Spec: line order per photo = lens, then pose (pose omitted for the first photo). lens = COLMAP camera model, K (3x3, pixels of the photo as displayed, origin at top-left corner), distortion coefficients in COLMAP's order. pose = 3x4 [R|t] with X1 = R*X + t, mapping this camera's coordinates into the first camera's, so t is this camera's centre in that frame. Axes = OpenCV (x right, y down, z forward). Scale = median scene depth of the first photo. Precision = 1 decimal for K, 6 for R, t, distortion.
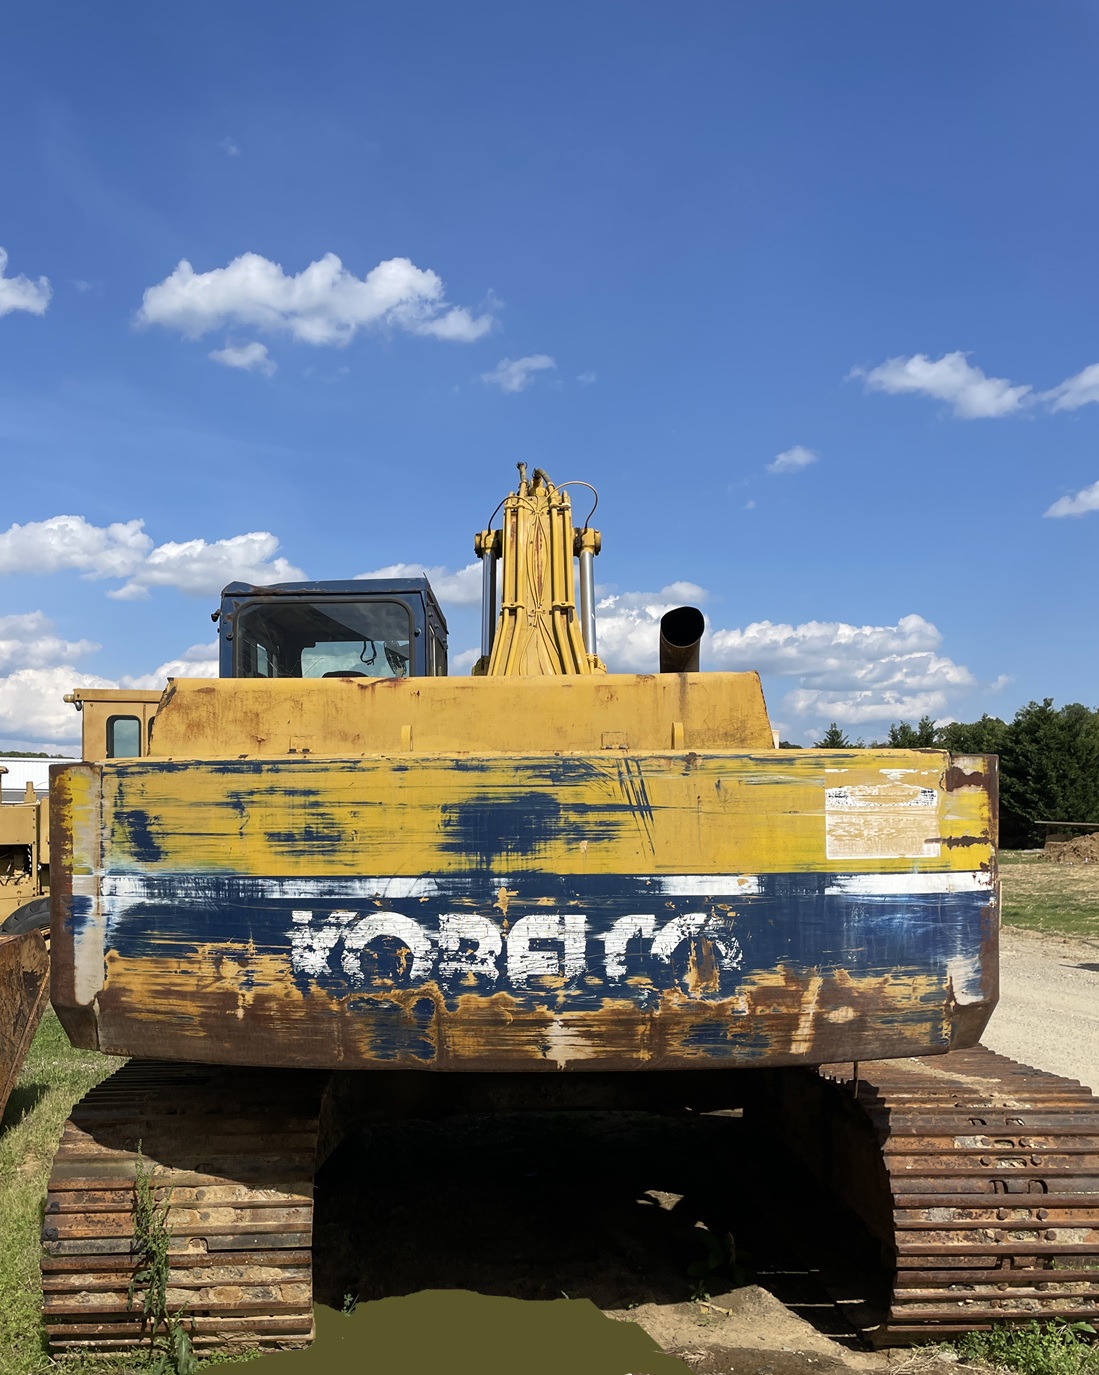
lens RADIAL K [[1192.8, 0, 547.4], [0, 1192.8, 695.4], [0, 0, 1]] dist [0.059955, -0.008376]
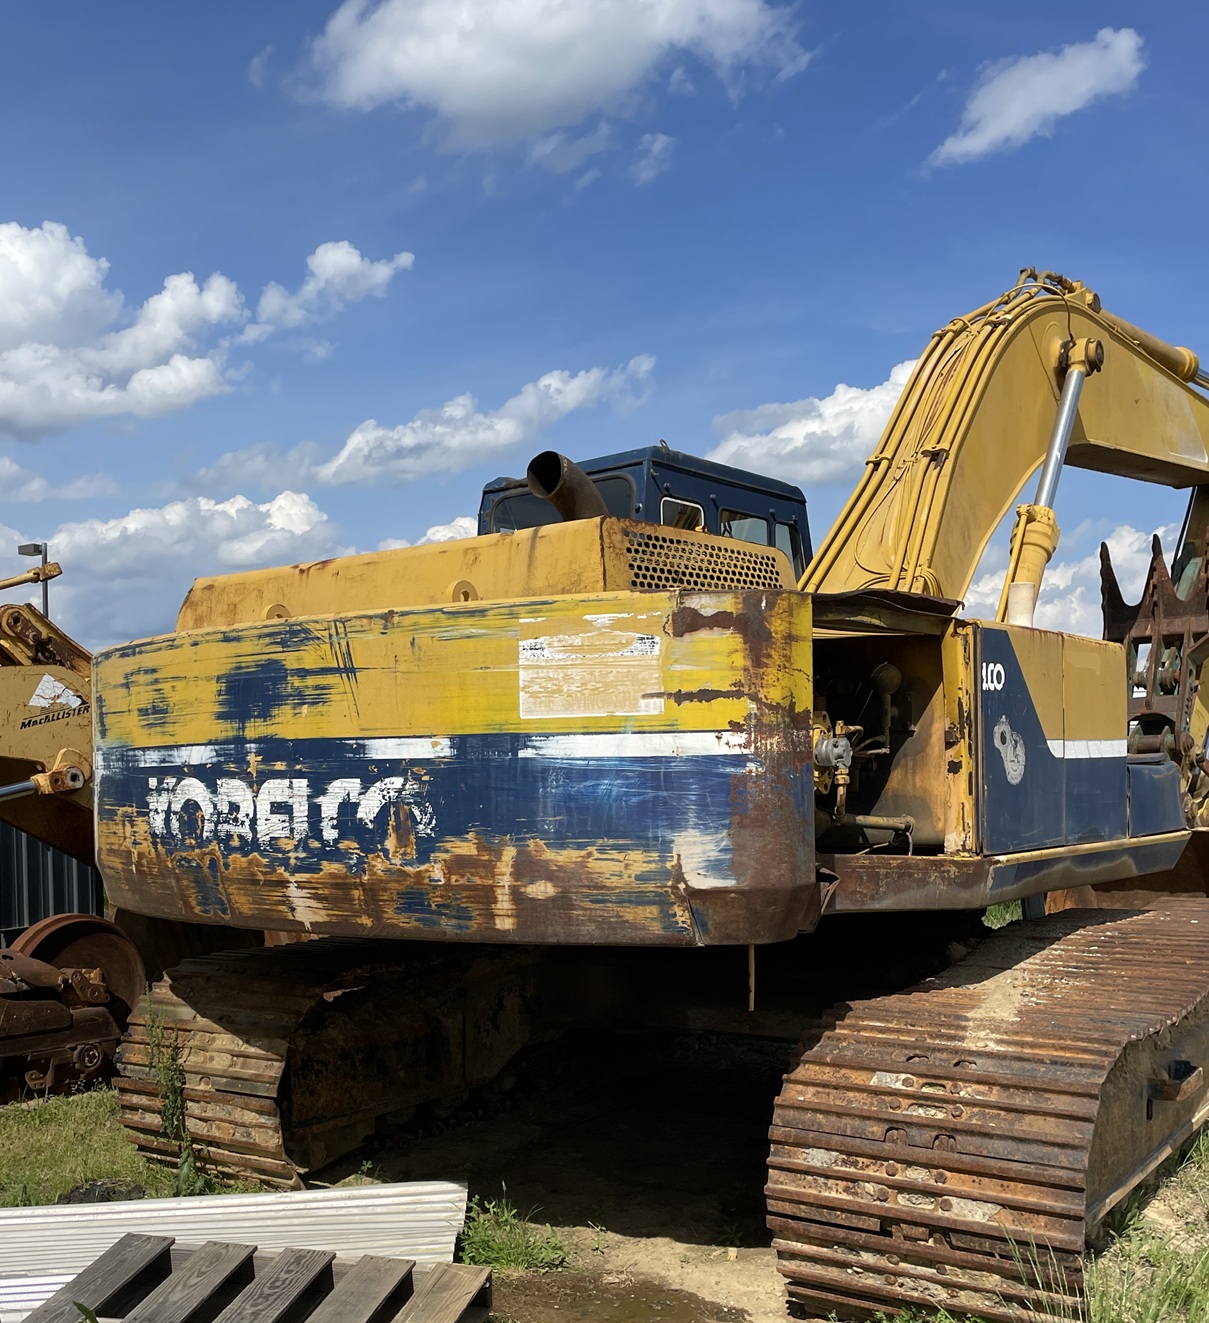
lens RADIAL K [[1439.1, 0, 605.3], [0, 1439.1, 663.7], [0, 0, 1]] dist [0.112956, 0.000000]
pose [[0.814054, -0.046348, -0.578937, 0.896172], [0.069854, 0.997388, 0.018376, 0.078674], [0.576573, -0.055400, 0.815165, 0.153145]]
